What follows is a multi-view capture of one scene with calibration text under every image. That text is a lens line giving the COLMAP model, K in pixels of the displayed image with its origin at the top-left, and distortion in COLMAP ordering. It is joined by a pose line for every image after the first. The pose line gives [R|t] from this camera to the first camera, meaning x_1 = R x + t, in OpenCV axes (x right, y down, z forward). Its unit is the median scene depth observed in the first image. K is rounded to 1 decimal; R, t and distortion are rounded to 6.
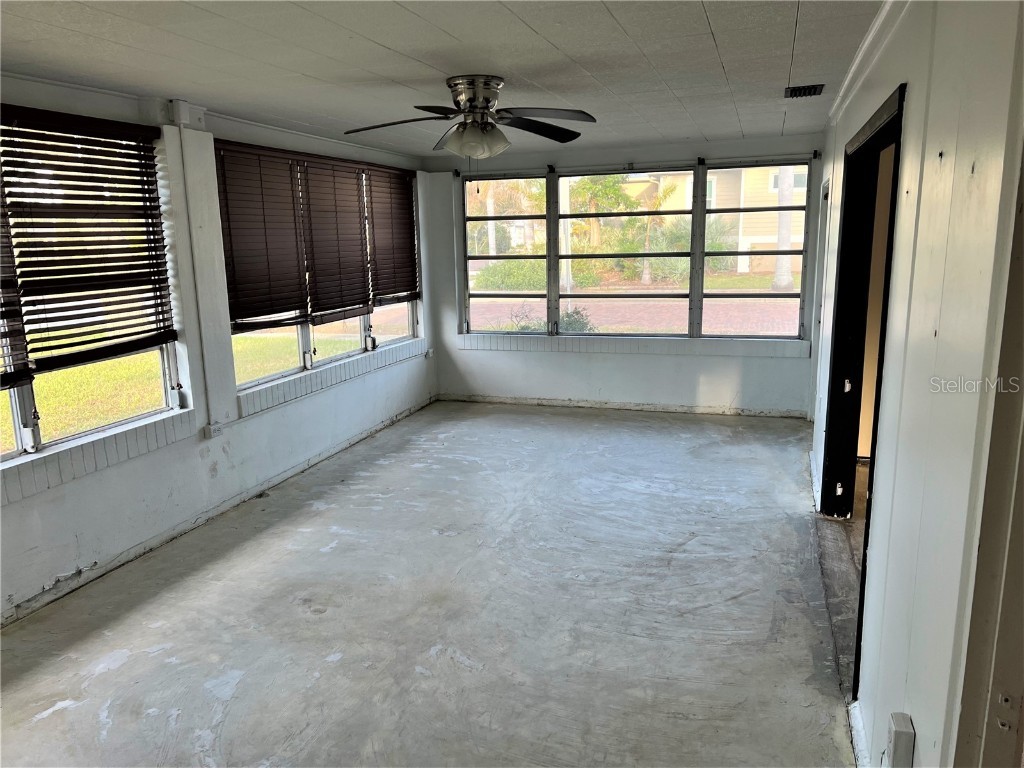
lens RADIAL K [[770.1, 0, 507.1], [0, 770.1, 386.8], [0, 0, 1]] dist [0.072632, -0.004720]
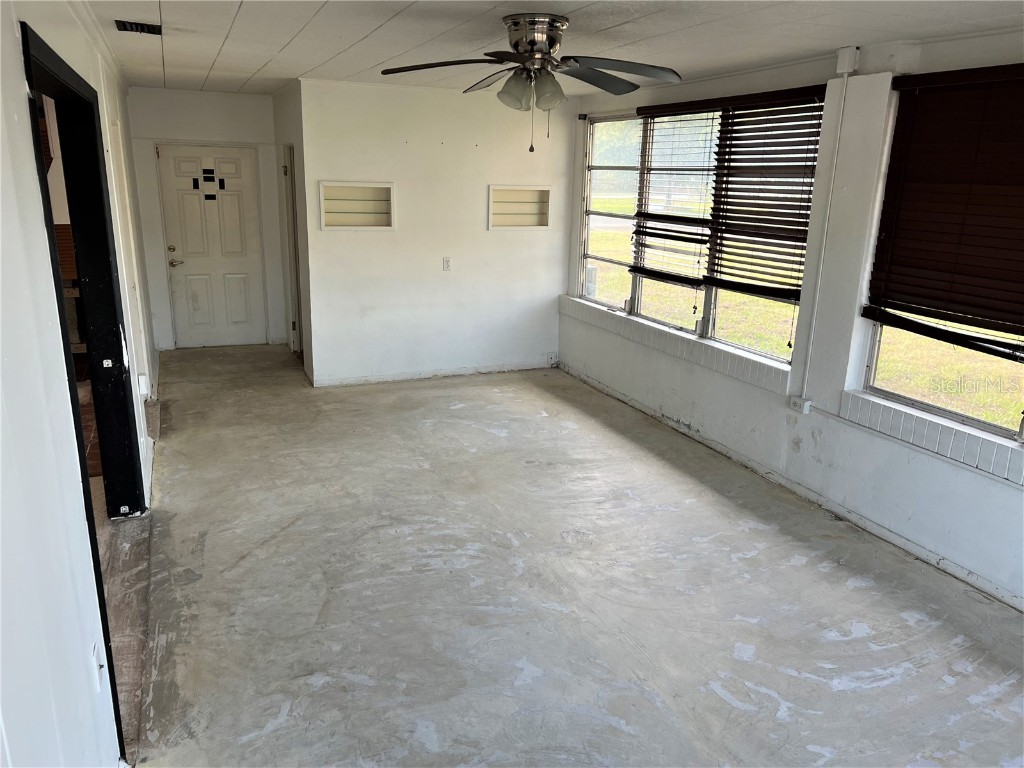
lens RADIAL K [[770.1, 0, 505.4], [0, 770.1, 384.6], [0, 0, 1]] dist [0.072632, -0.004720]
pose [[-0.753054, 0.179174, -0.633093, 0.535654], [-0.137621, 0.898031, 0.417853, -0.341837], [0.643405, 0.401793, -0.651607, 1.506416]]
